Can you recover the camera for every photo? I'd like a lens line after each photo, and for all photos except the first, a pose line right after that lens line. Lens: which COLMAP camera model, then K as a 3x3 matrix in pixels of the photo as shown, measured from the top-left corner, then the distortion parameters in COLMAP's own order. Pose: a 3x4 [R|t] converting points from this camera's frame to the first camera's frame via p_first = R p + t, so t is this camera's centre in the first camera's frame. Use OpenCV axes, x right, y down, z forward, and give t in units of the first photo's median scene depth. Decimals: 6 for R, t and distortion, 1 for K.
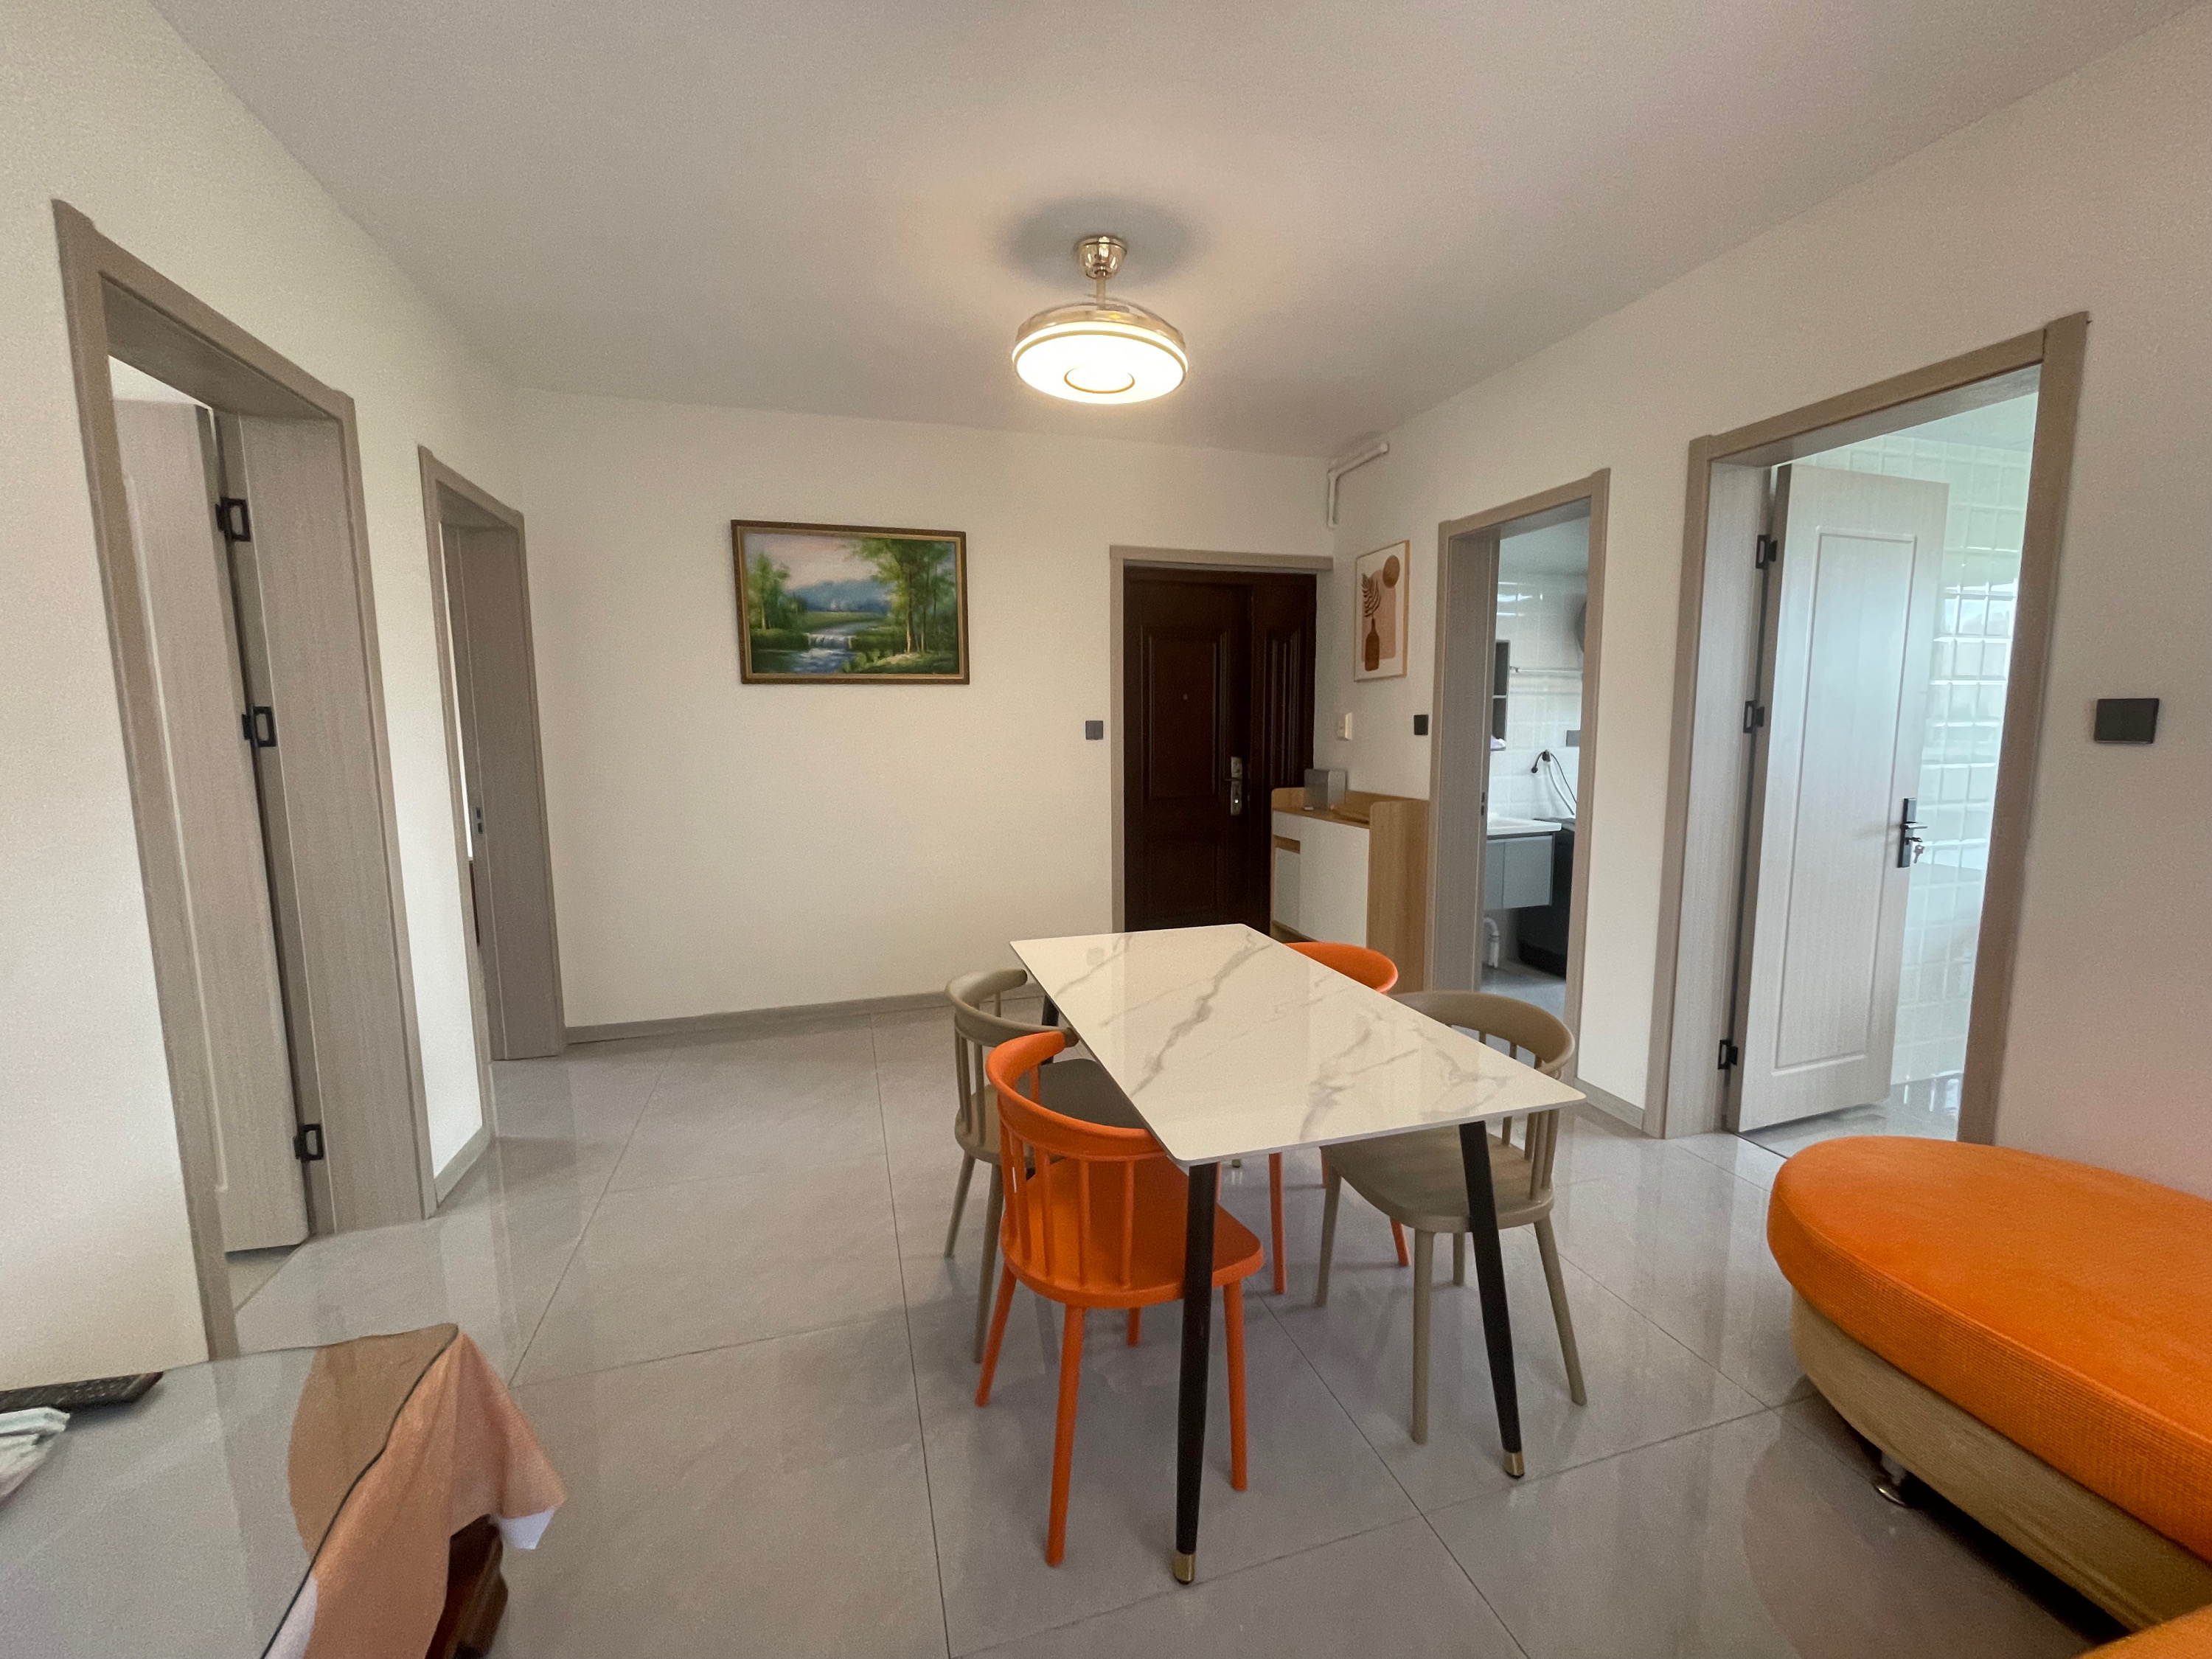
lens RADIAL K [[893.8, 0, 1106.0], [0, 893.8, 829.5], [0, 0, 1]] dist [-0.002954, -0.000327]
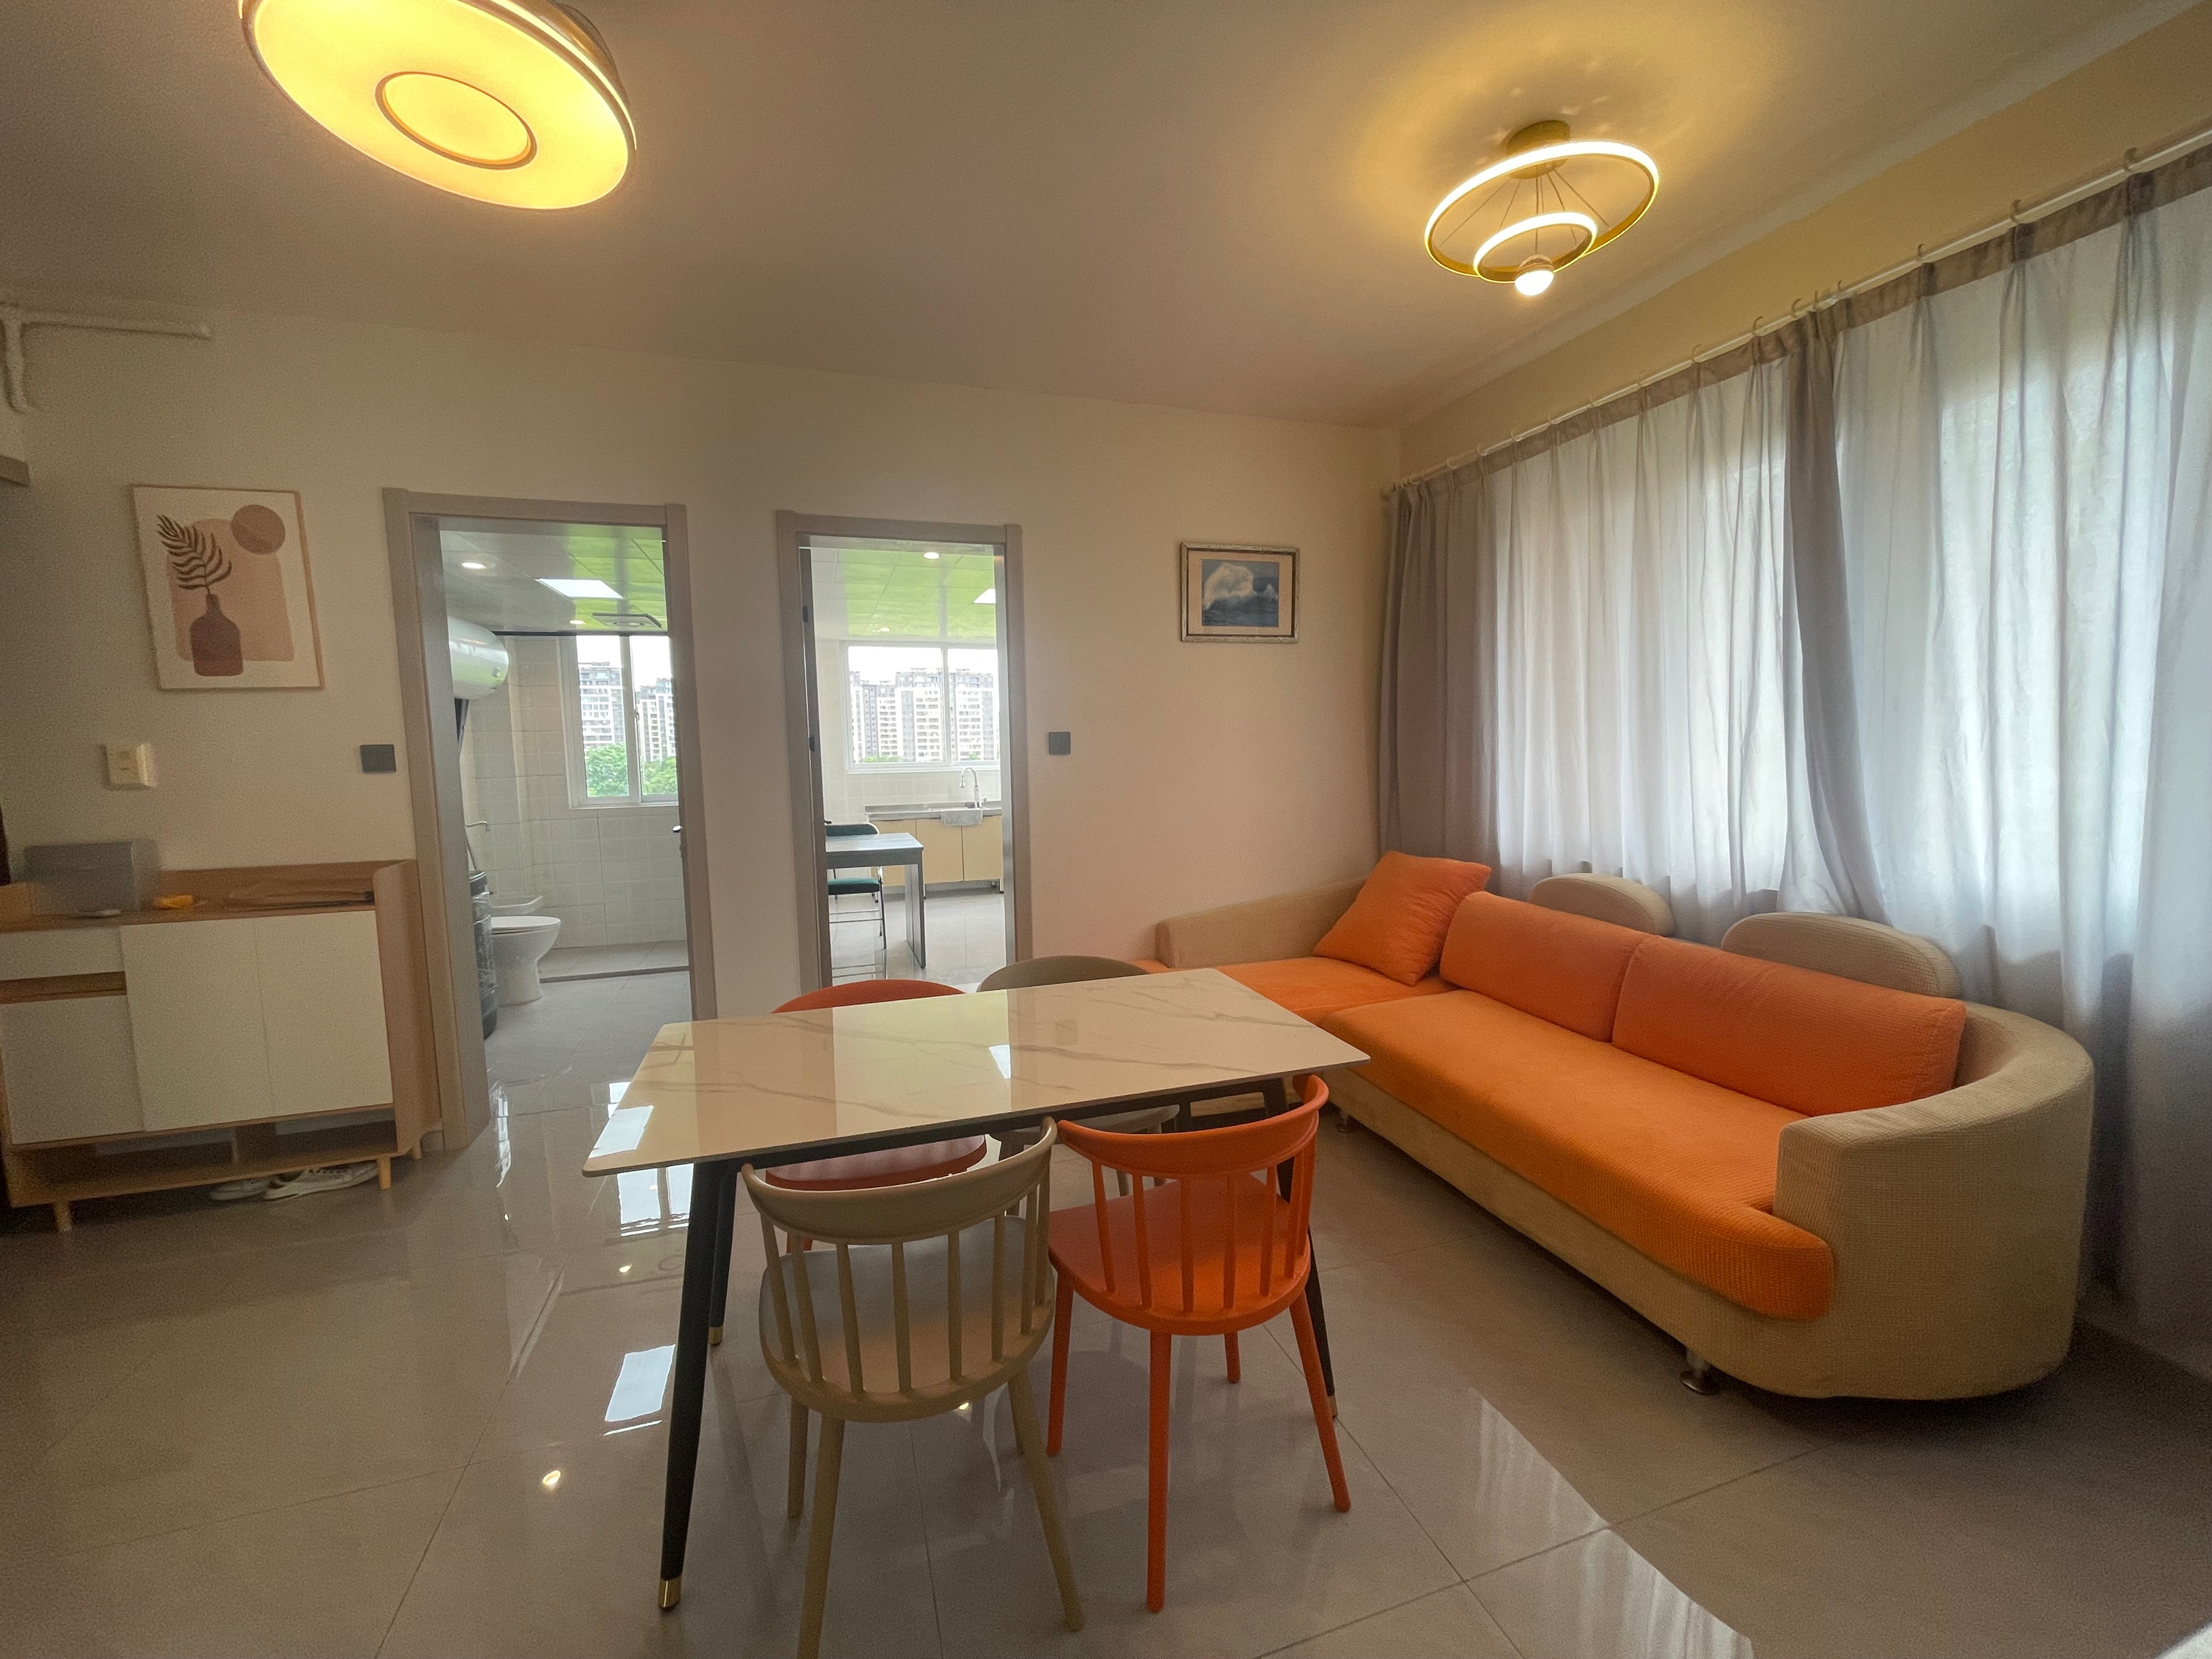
lens RADIAL K [[893.8, 0, 1106.0], [0, 893.8, 829.5], [0, 0, 1]] dist [-0.002954, -0.000327]
pose [[-0.021829, -0.087071, 0.995963, -0.357685], [0.137694, 0.986445, 0.089257, -0.040740], [-0.990234, 0.139087, -0.009544, 0.402412]]
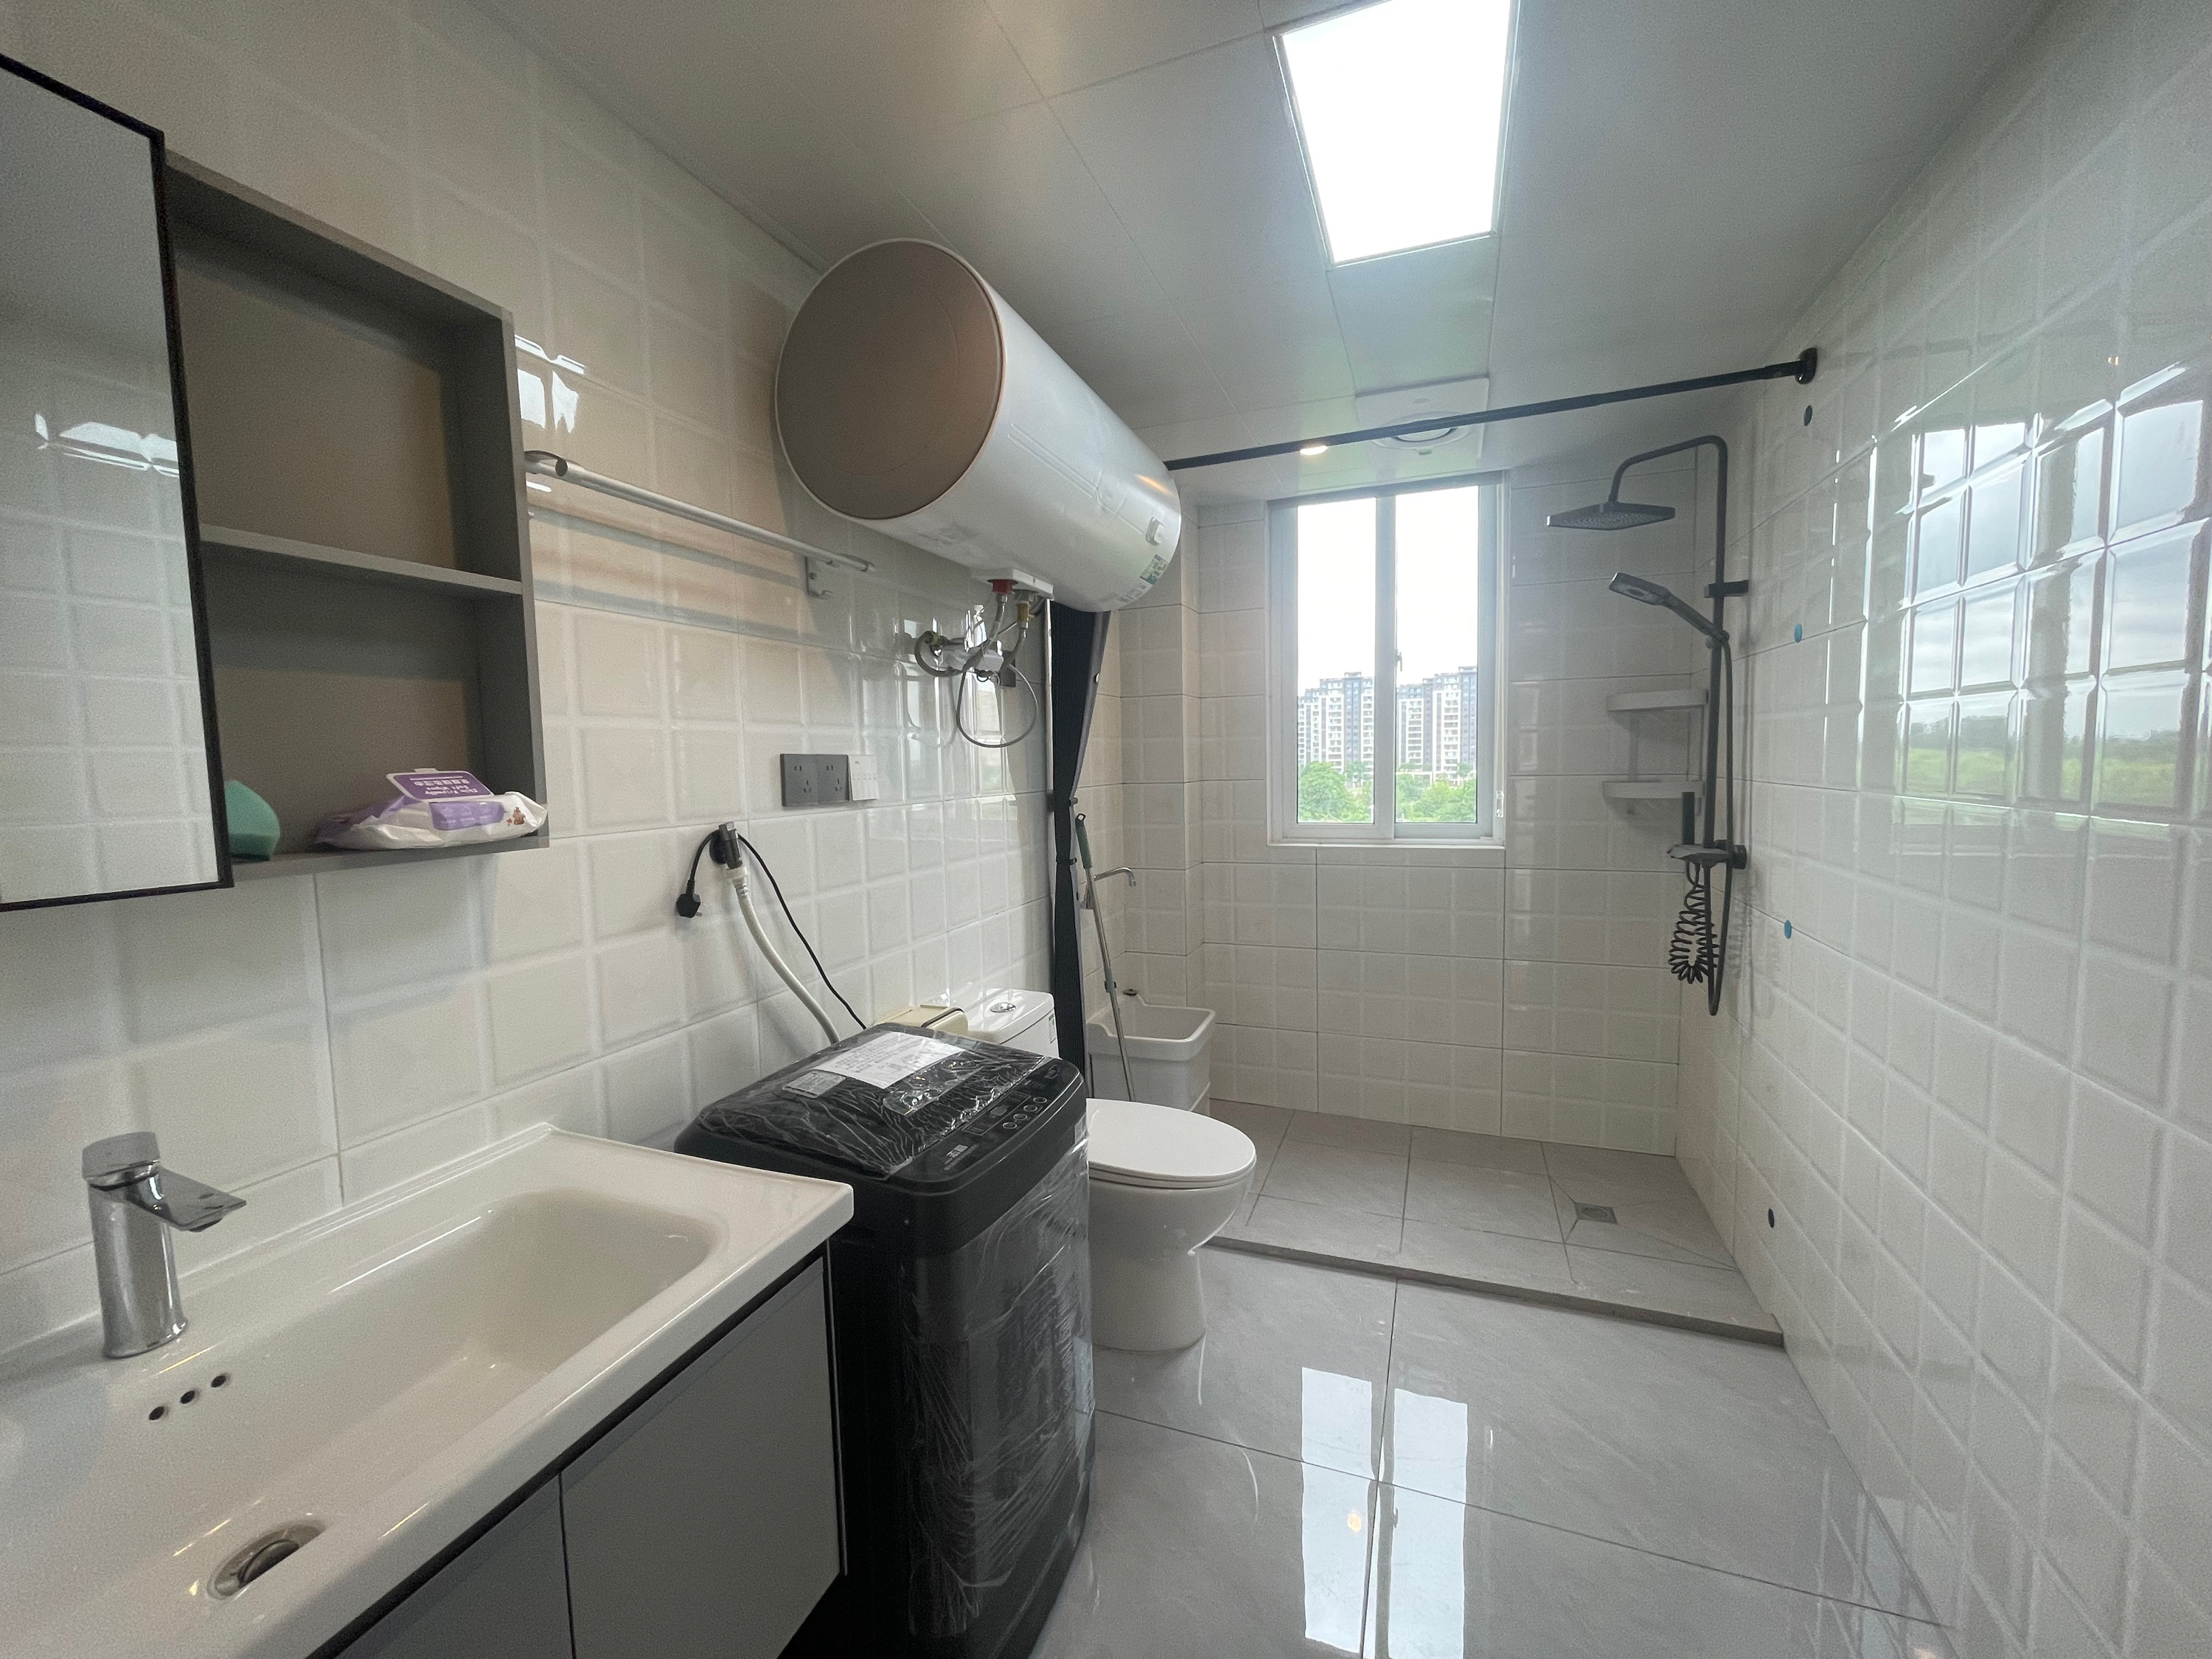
lens RADIAL K [[893.8, 0, 1106.0], [0, 893.8, 829.5], [0, 0, 1]] dist [-0.002954, -0.000327]
pose [[0.608707, -0.064223, 0.790792, 0.414726], [0.108907, 0.994047, -0.003100, -0.088381], [-0.785885, 0.088009, 0.612078, 0.881181]]
